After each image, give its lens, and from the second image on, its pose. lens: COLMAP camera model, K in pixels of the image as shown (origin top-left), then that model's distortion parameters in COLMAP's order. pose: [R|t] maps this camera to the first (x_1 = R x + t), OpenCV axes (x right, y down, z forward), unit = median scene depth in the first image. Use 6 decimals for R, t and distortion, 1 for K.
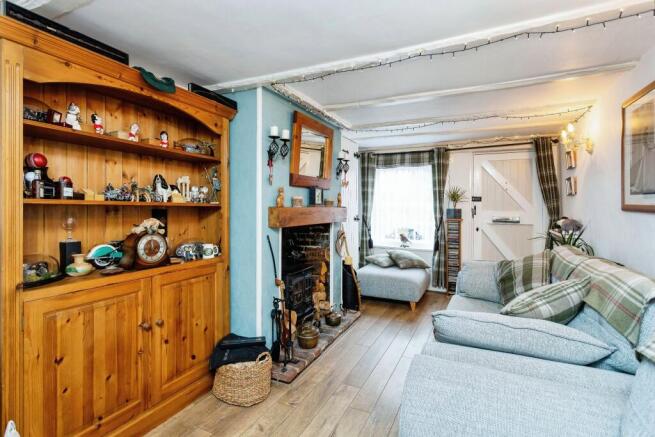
lens RADIAL K [[322.9, 0, 327.2], [0, 322.9, 207.4], [0, 0, 1]] dist [-0.000300, -0.000046]
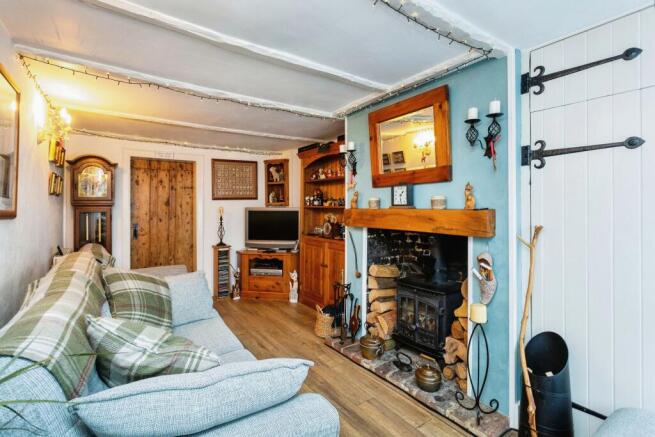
lens RADIAL K [[322.9, 0, 327.2], [0, 322.9, 207.4], [0, 0, 1]] dist [-0.000300, -0.000046]
pose [[-0.513377, -0.002536, -0.858160, 0.879825], [0.000603, 0.999994, -0.003316, -0.001278], [0.858163, -0.002220, -0.513372, 1.479084]]
